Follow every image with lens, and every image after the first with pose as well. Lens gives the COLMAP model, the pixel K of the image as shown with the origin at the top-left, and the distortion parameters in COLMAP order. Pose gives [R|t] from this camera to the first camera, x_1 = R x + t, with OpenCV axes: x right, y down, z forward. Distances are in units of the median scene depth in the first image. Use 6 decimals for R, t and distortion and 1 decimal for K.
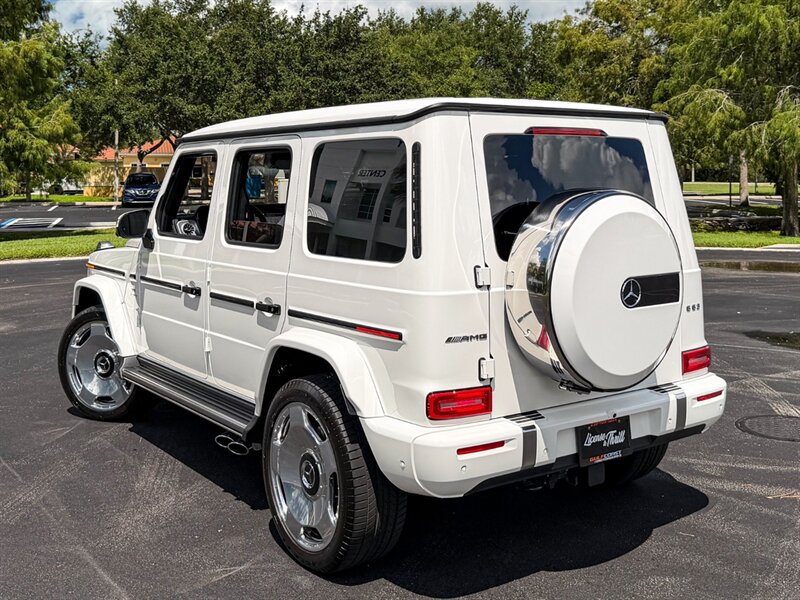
lens RADIAL K [[898.9, 0, 416.3], [0, 898.9, 144.3], [0, 0, 1]] dist [0.207236, -0.449331]
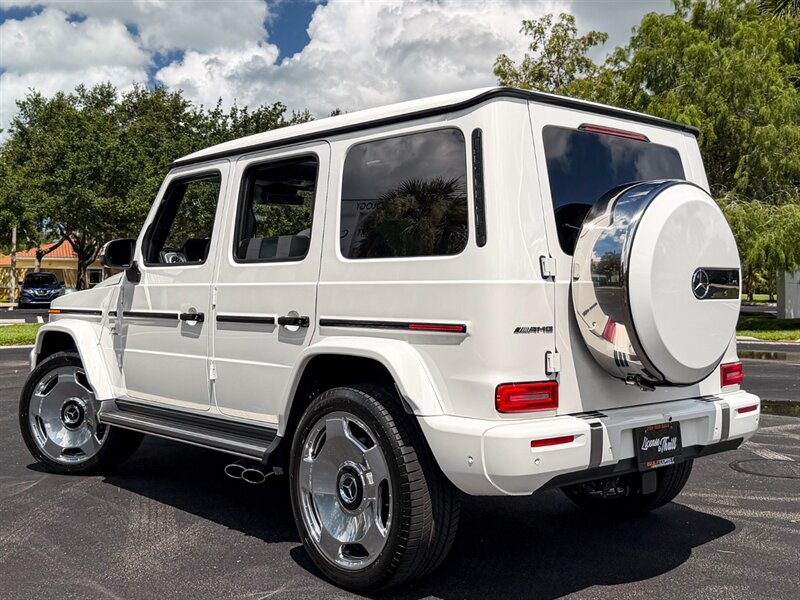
lens RADIAL K [[901.5, 0, 414.6], [0, 901.5, 213.2], [0, 0, 1]] dist [0.194061, -0.461381]
pose [[0.994667, 0.014007, 0.102186, -0.142043], [-0.009396, 0.998922, -0.045461, 0.115058], [-0.102713, 0.044258, 0.993726, 0.051068]]
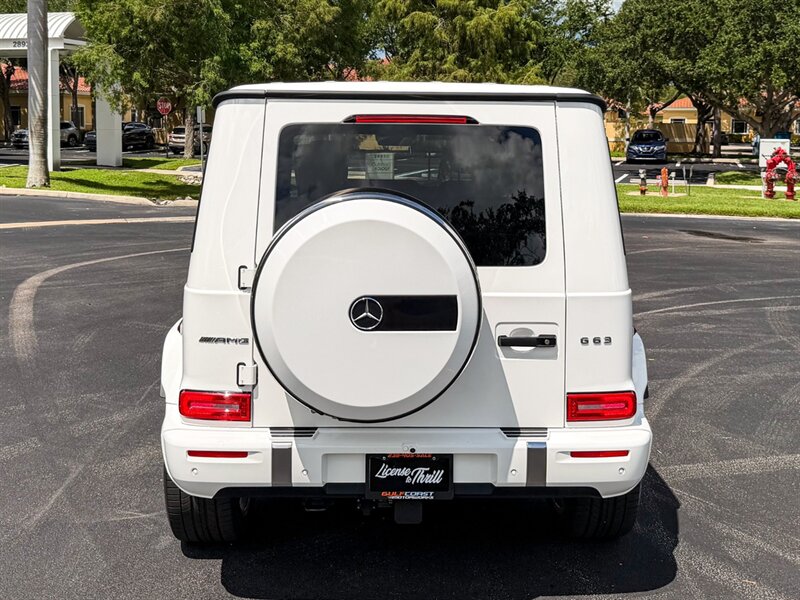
lens RADIAL K [[906.1, 0, 410.7], [0, 906.1, 182.1], [0, 0, 1]] dist [0.226778, -0.479094]
pose [[0.825353, 0.046523, -0.562697, 0.635671], [0.004933, 0.995967, 0.089581, -0.031122], [0.564595, -0.076712, 0.821795, 0.280836]]
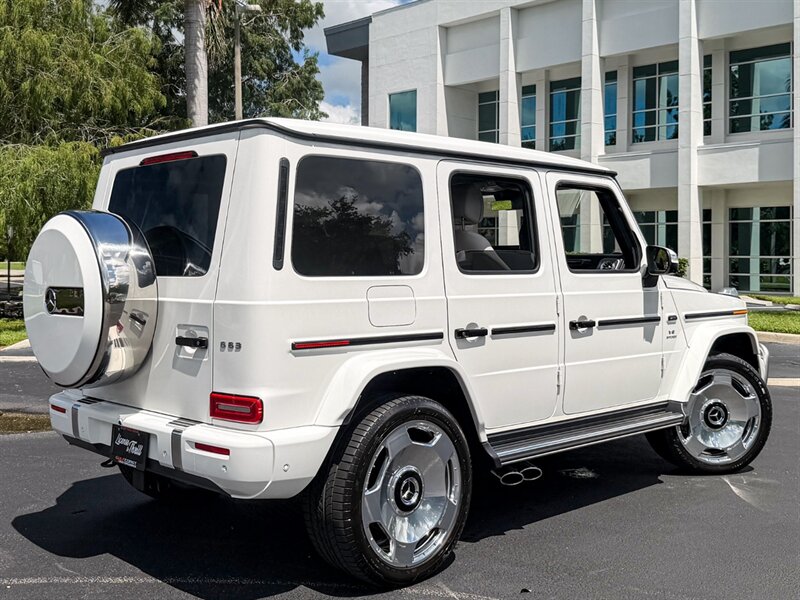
lens RADIAL K [[901.4, 0, 370.9], [0, 901.4, 248.3], [0, 0, 1]] dist [0.184781, -0.428476]
pose [[0.112162, -0.016122, -0.993559, 1.199004], [0.032786, 0.999384, -0.012515, 0.107438], [0.993149, -0.031171, 0.112622, 1.081049]]
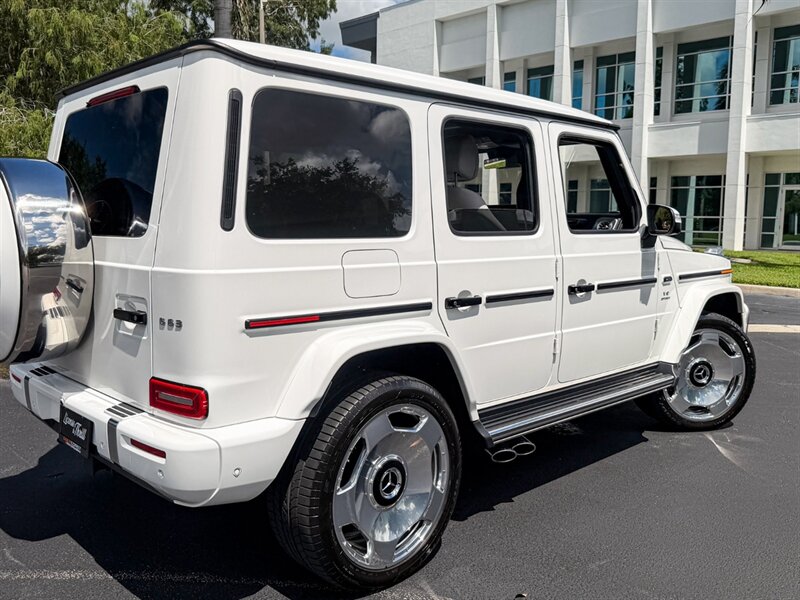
lens RADIAL K [[706.2, 0, 377.9], [0, 706.2, 286.2], [0, 0, 1]] dist [0.131716, -0.274533]
pose [[0.110058, 0.091641, -0.989691, 0.883752], [0.027377, 0.995083, 0.095185, 0.108053], [0.993548, -0.037570, 0.107008, 1.145412]]
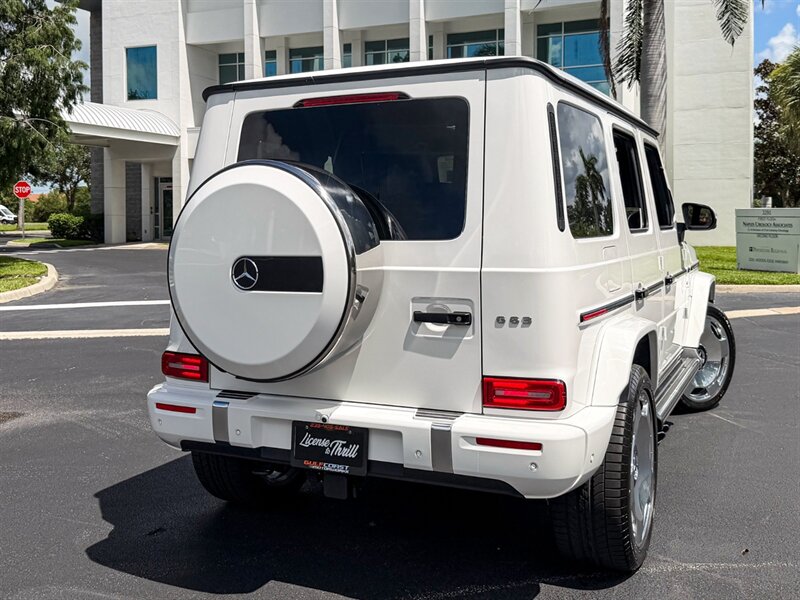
lens RADIAL K [[842.2, 0, 408.5], [0, 842.2, 221.6], [0, 0, 1]] dist [0.180001, -0.392751]
pose [[0.478663, -0.000242, -0.877999, 0.885200], [0.037110, 0.999112, 0.019956, 0.087056], [0.877214, -0.042135, 0.478247, 0.637099]]
